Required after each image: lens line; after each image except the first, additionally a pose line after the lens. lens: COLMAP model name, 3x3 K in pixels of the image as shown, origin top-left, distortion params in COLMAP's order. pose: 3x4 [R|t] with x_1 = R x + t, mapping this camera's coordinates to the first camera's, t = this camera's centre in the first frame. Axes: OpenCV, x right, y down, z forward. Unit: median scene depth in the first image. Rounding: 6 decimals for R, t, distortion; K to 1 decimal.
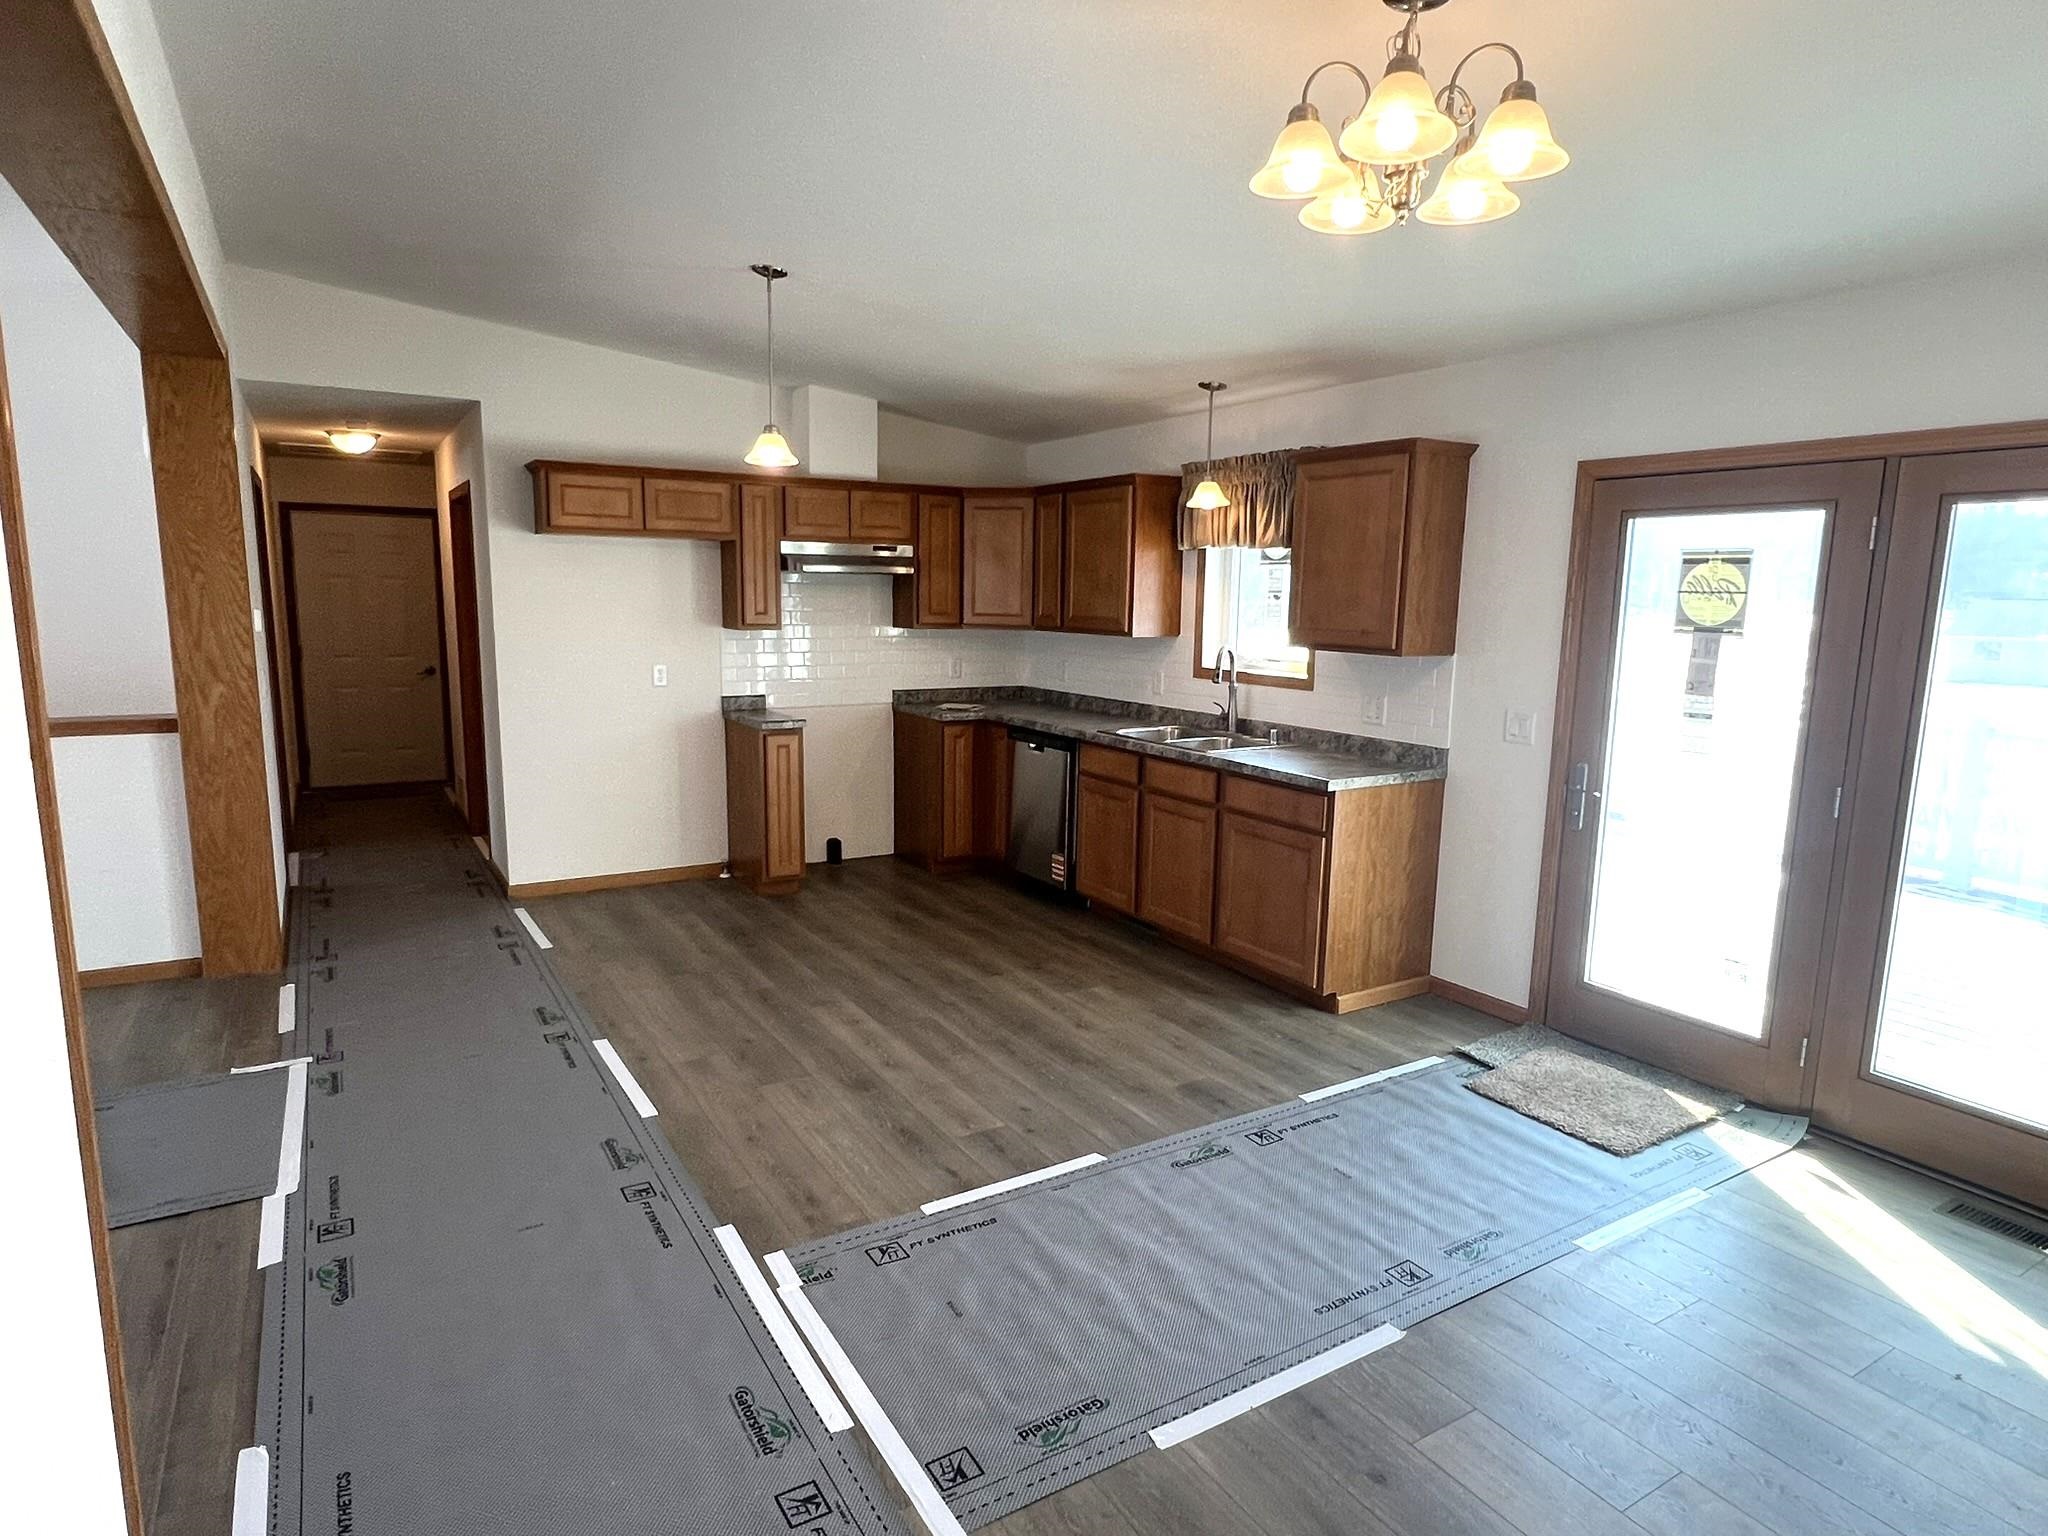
lens RADIAL K [[1150.0, 0, 1022.9], [0, 1150.0, 774.9], [0, 0, 1]] dist [-0.005769, -0.001106]
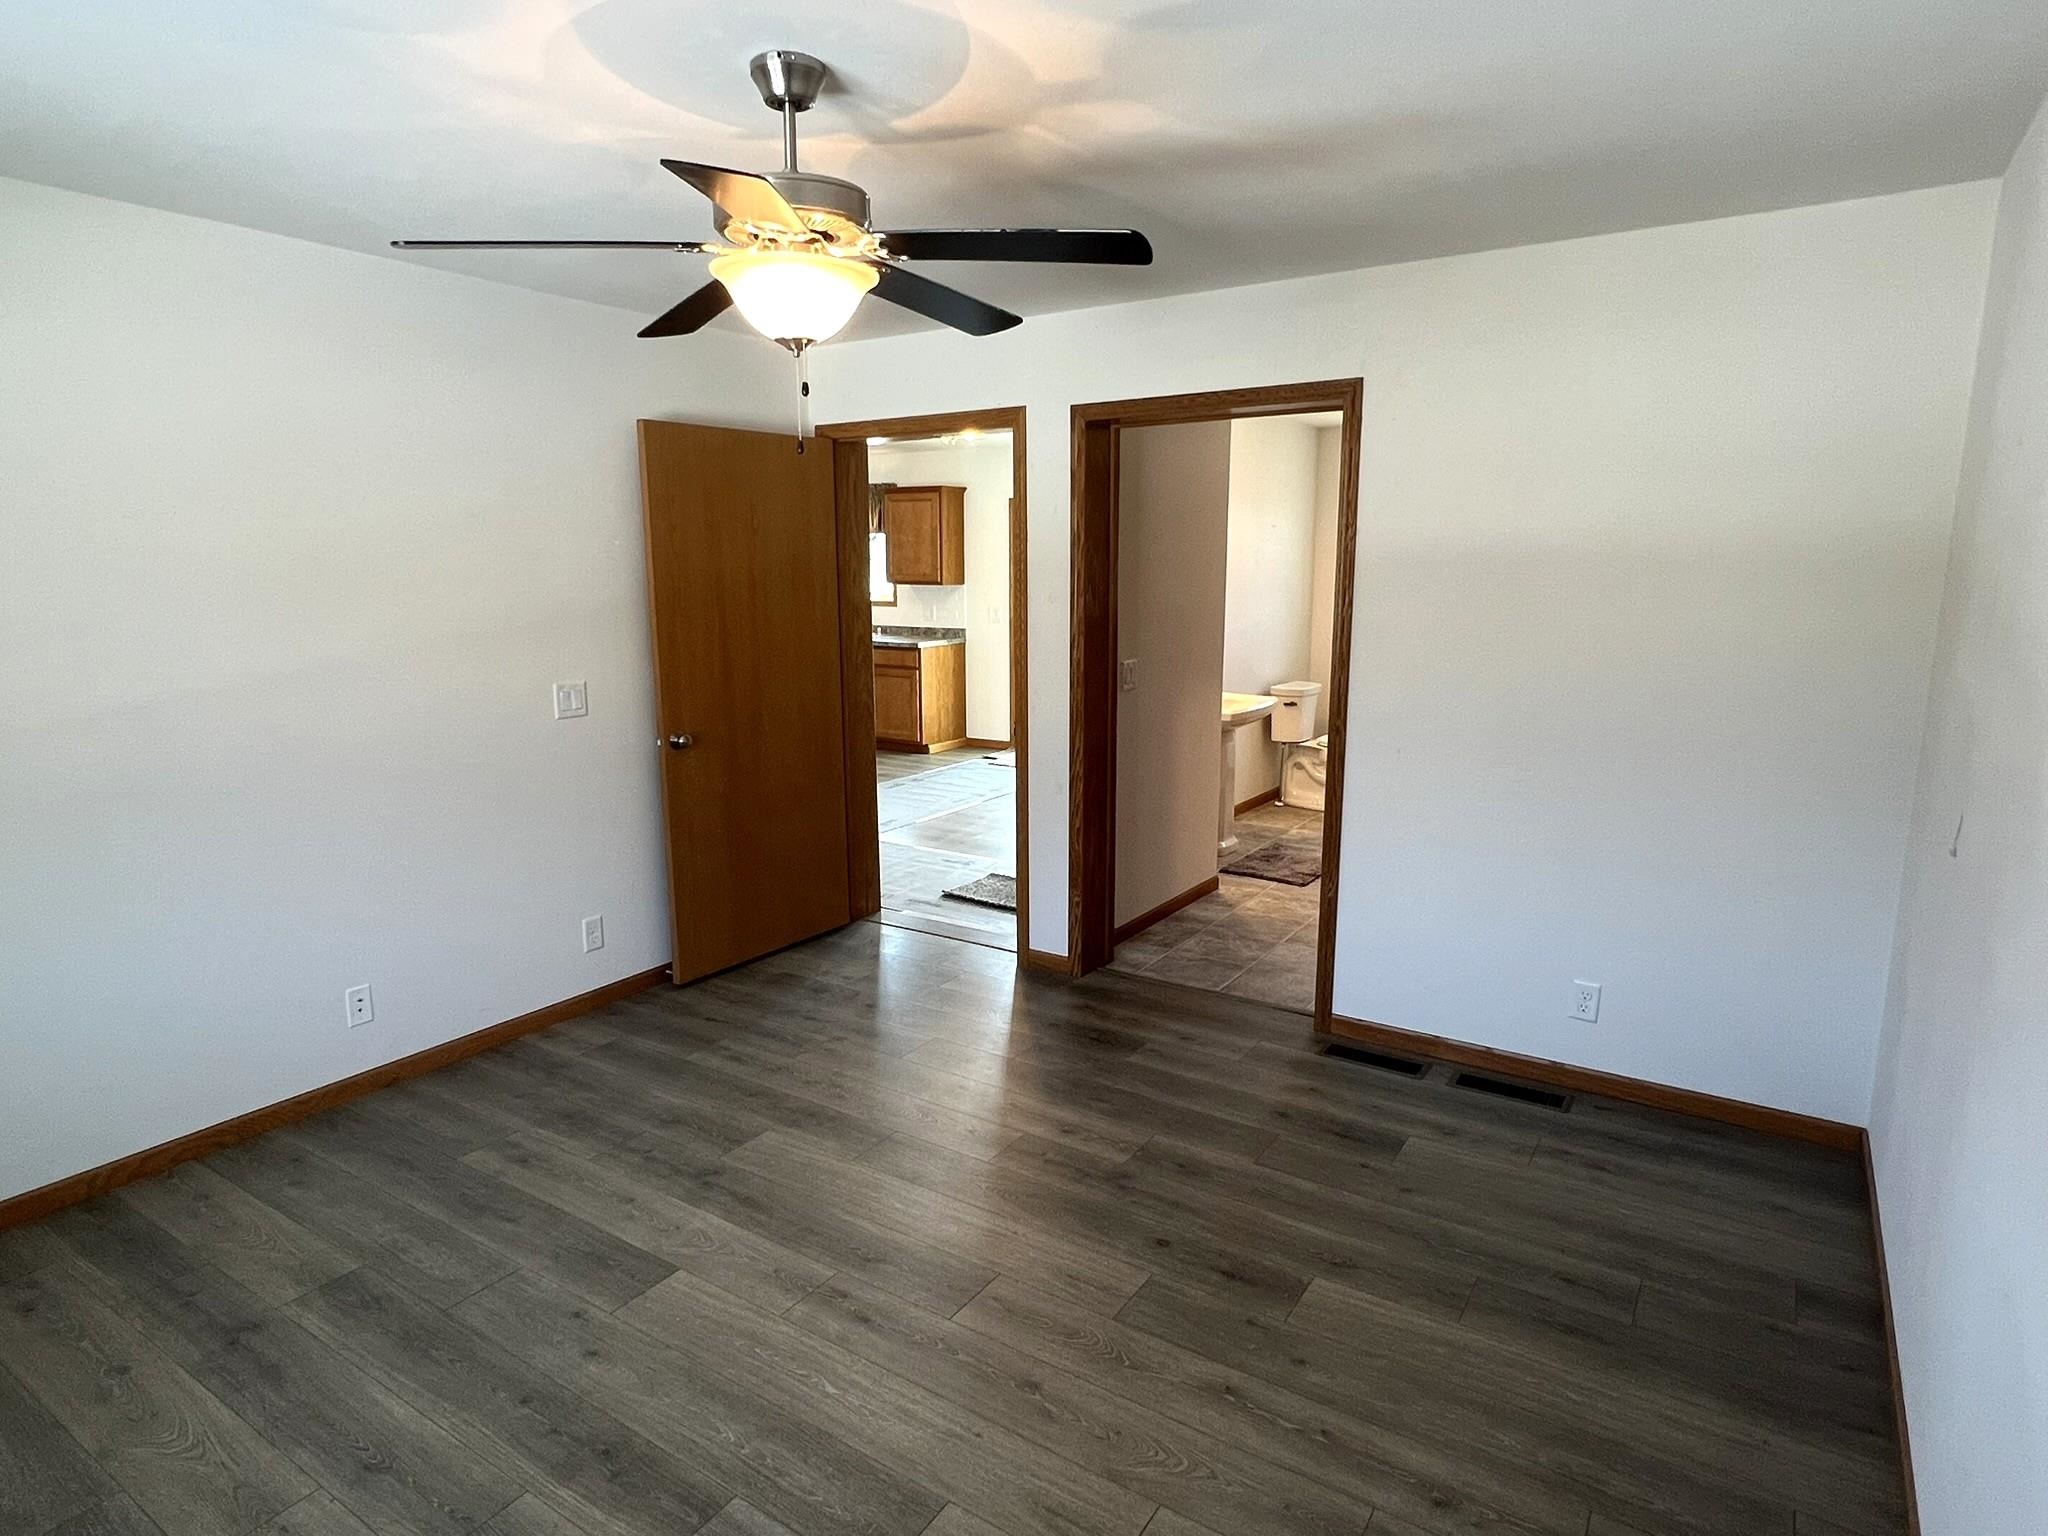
lens RADIAL K [[1150.0, 0, 1026.1], [0, 1150.0, 767.1], [0, 0, 1]] dist [-0.005769, -0.001106]
pose [[0.901278, -0.098733, 0.421841, -0.390493], [0.085942, 0.995080, 0.049284, 0.118395], [-0.424631, -0.008165, 0.905330, -0.844306]]
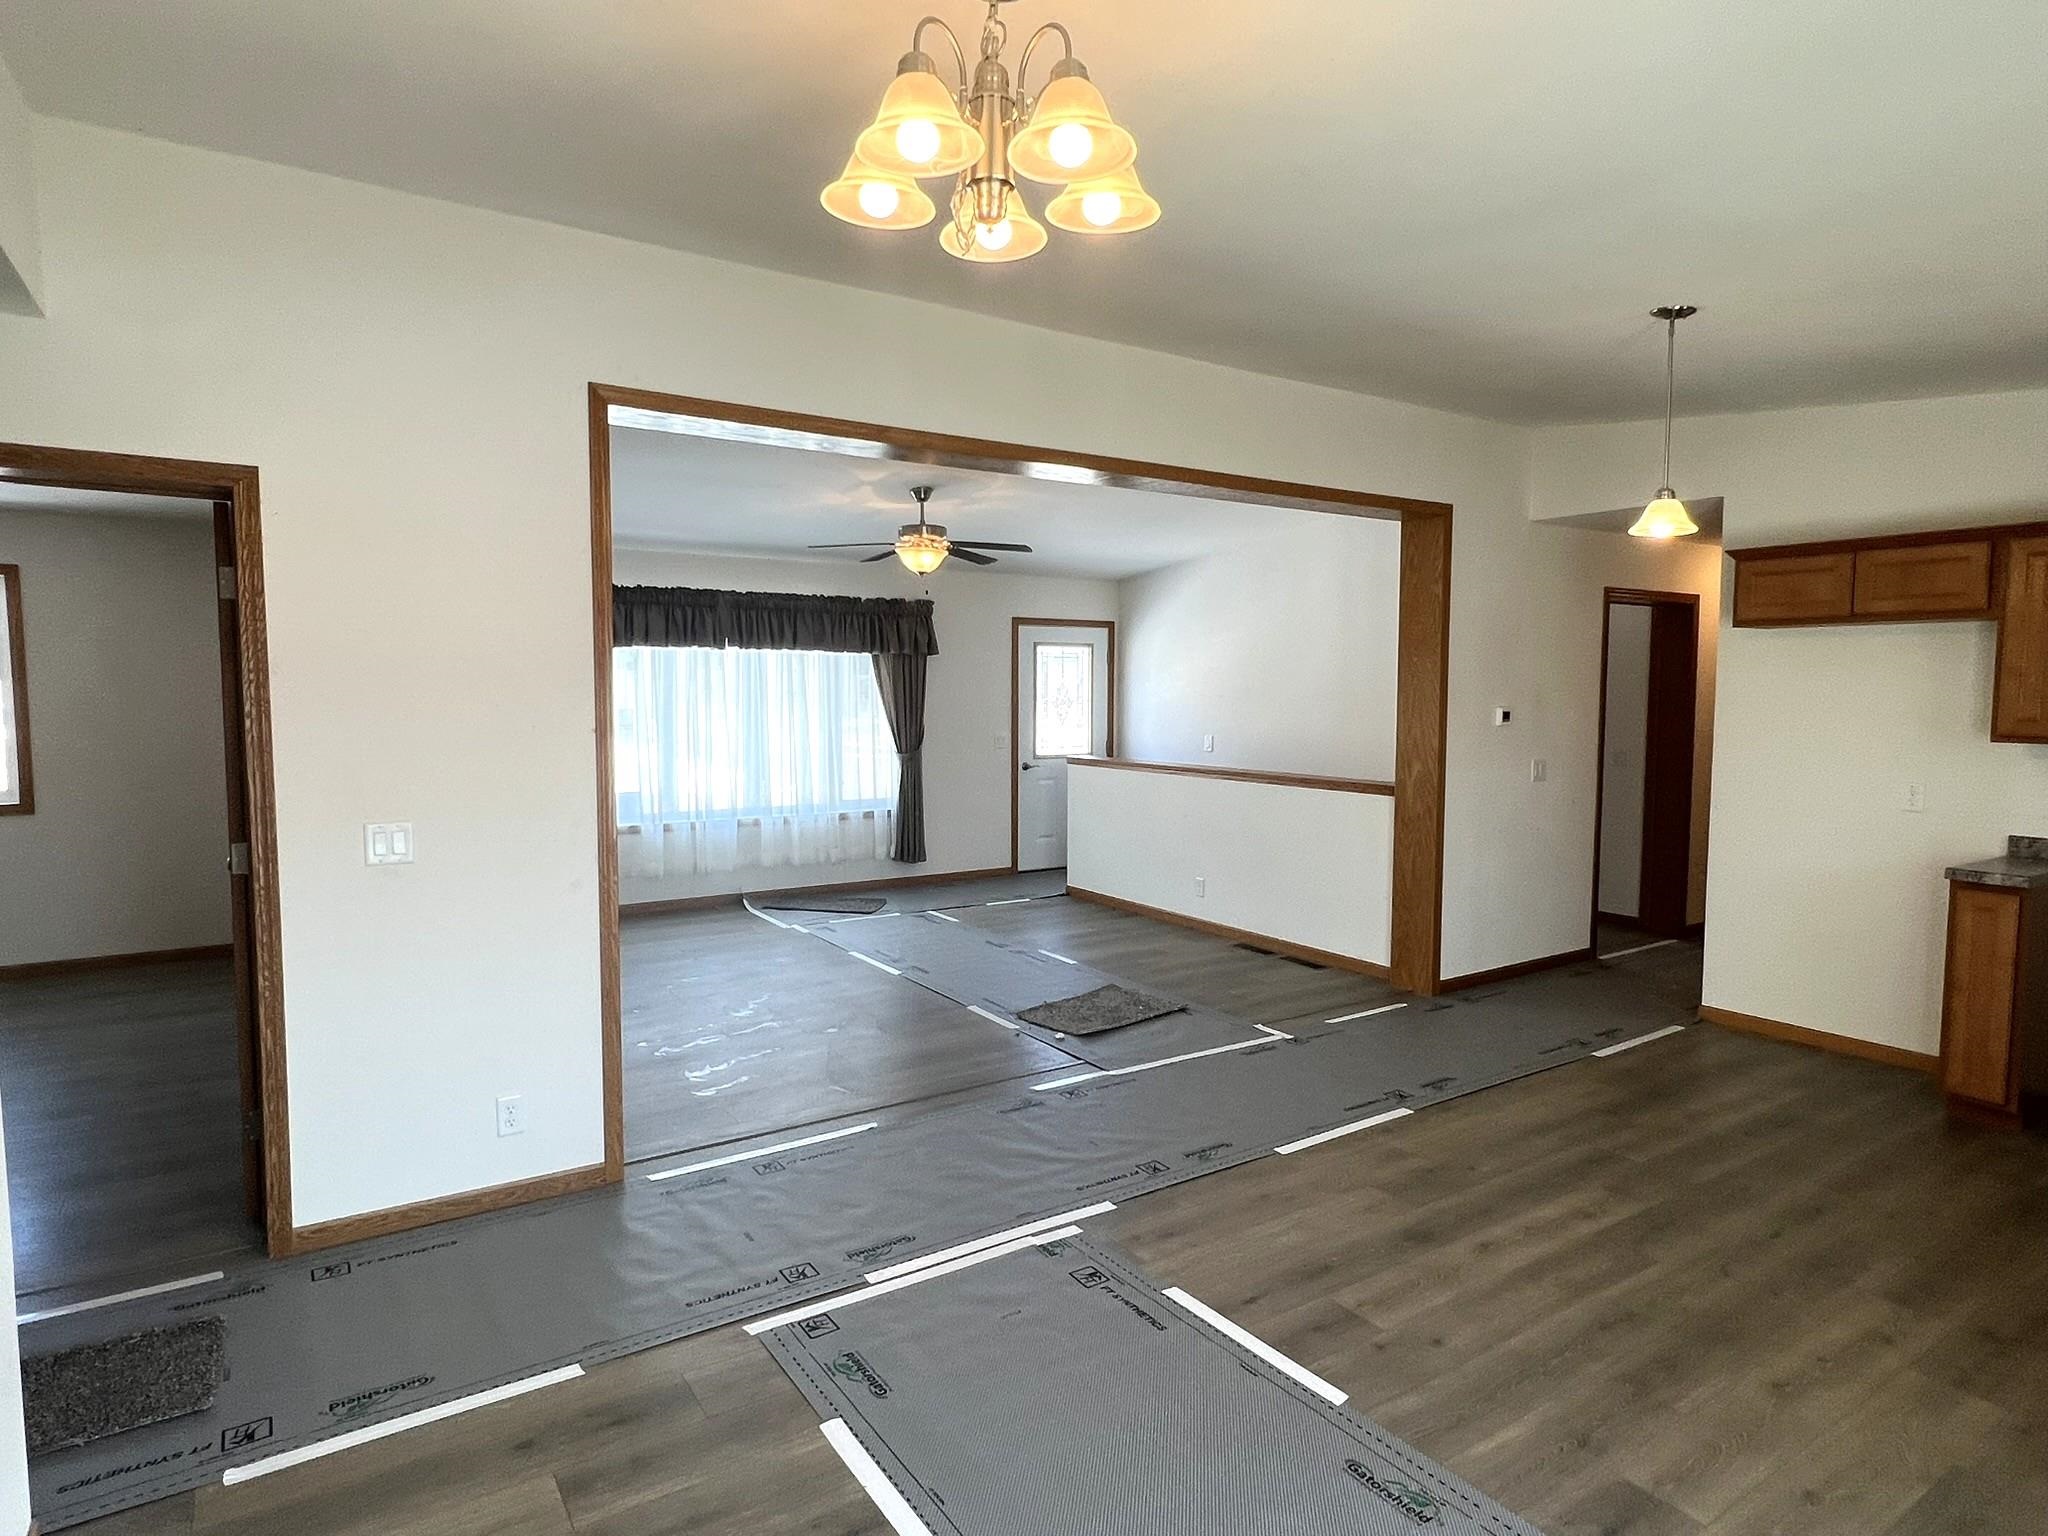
lens RADIAL K [[1150.0, 0, 1026.5], [0, 1150.0, 769.0], [0, 0, 1]] dist [-0.005769, -0.001106]
pose [[0.045821, 0.055984, -0.997380, 0.766672], [-0.162966, 0.985472, 0.047829, -0.081596], [0.985567, 0.160348, 0.054278, 0.657153]]
